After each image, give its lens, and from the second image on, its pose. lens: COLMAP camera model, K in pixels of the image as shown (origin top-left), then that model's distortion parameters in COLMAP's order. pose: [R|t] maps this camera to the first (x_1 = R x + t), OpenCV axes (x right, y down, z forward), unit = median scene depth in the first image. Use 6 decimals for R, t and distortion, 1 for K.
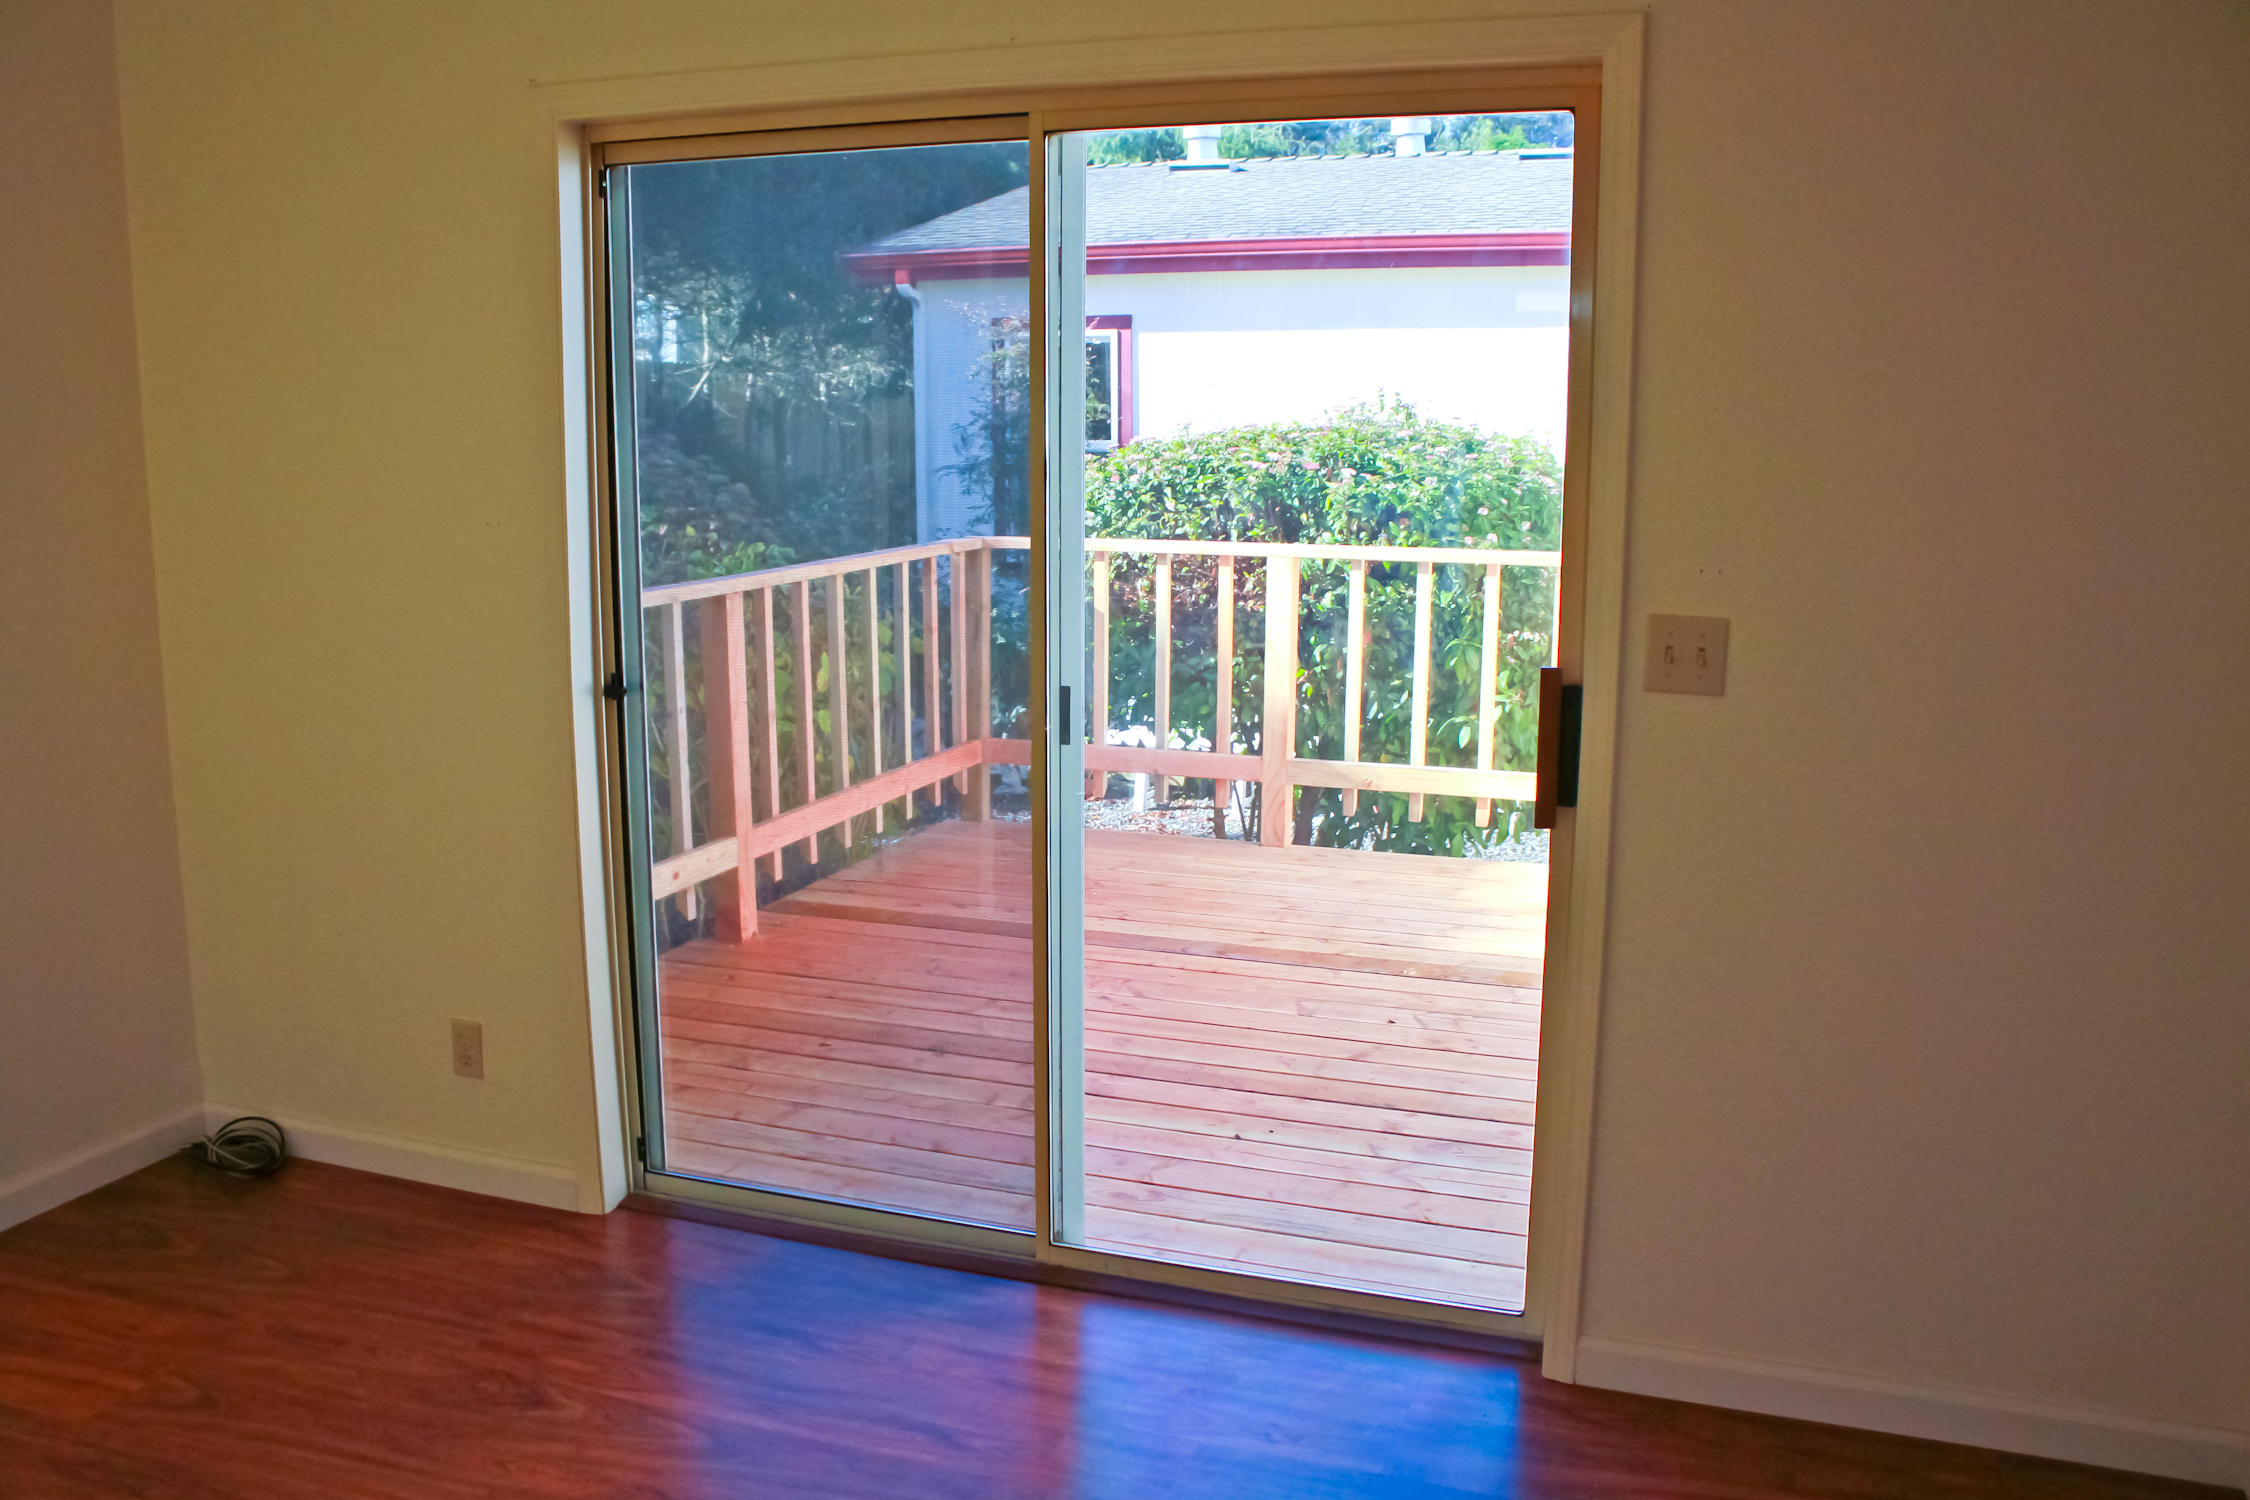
lens RADIAL K [[1900.1, 0, 1091.5], [0, 1900.1, 748.6], [0, 0, 1]] dist [-0.158246, 0.000837]
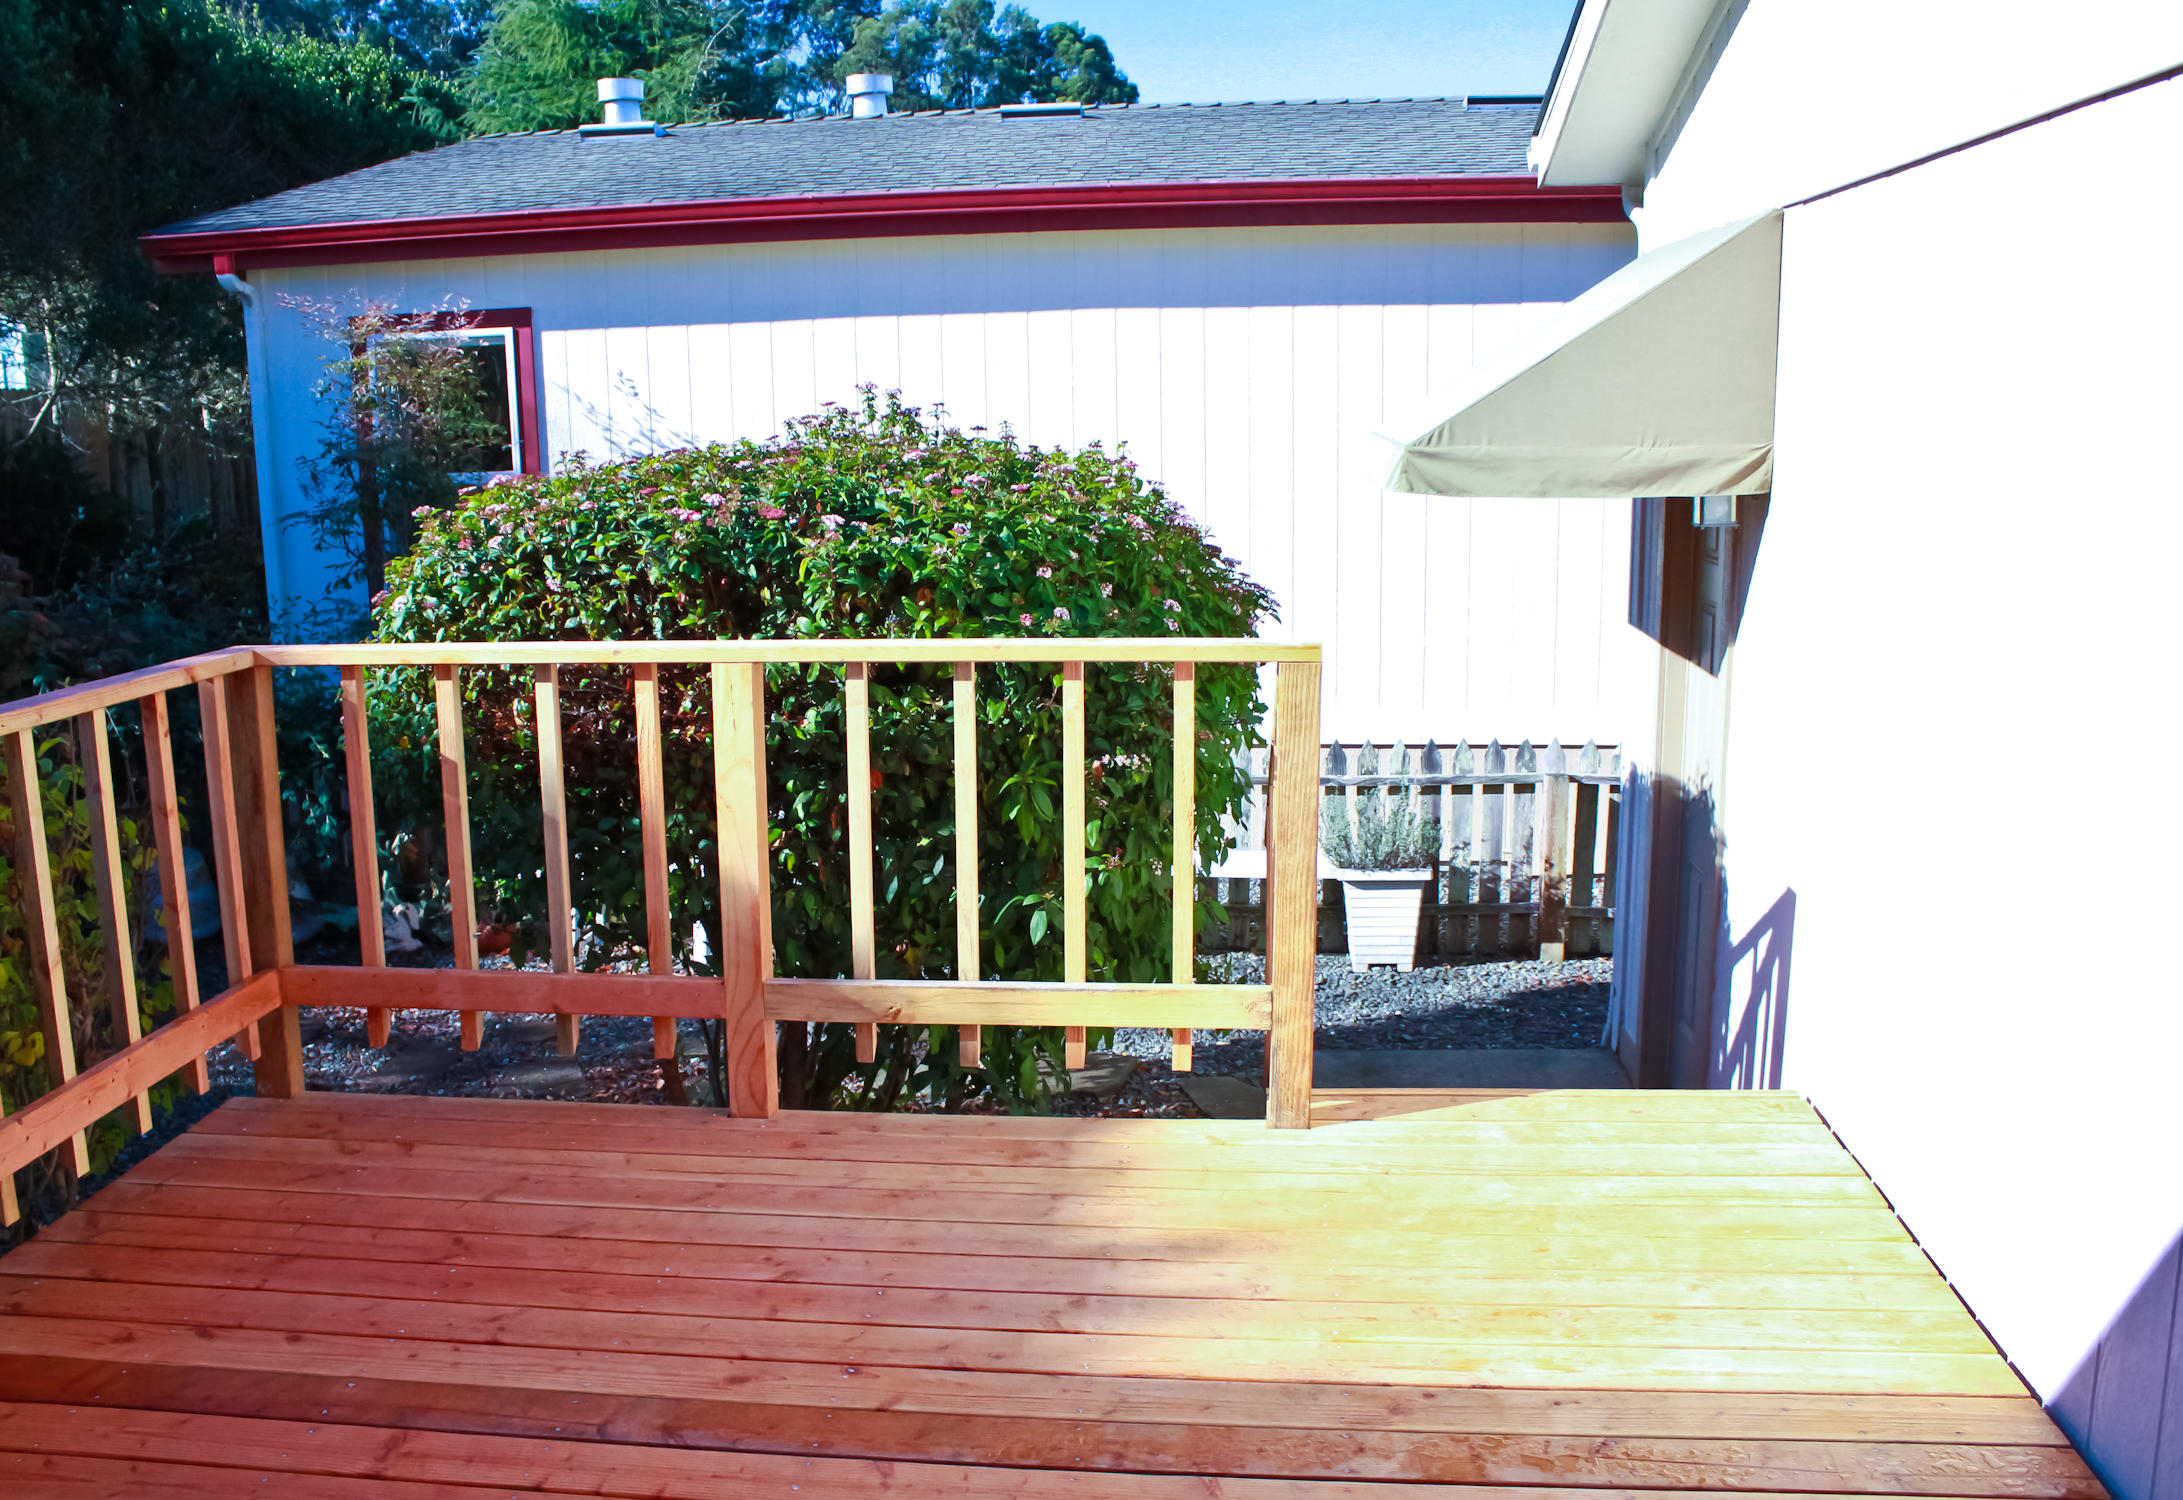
lens RADIAL K [[1860.1, 0, 1005.7], [0, 1860.1, 757.7], [0, 0, 1]] dist [-0.176392, 0.158316]
pose [[0.970800, -0.062541, 0.231595, 0.043034], [0.061813, 0.998034, 0.010405, -0.068717], [-0.231790, 0.004214, 0.972757, 0.376926]]
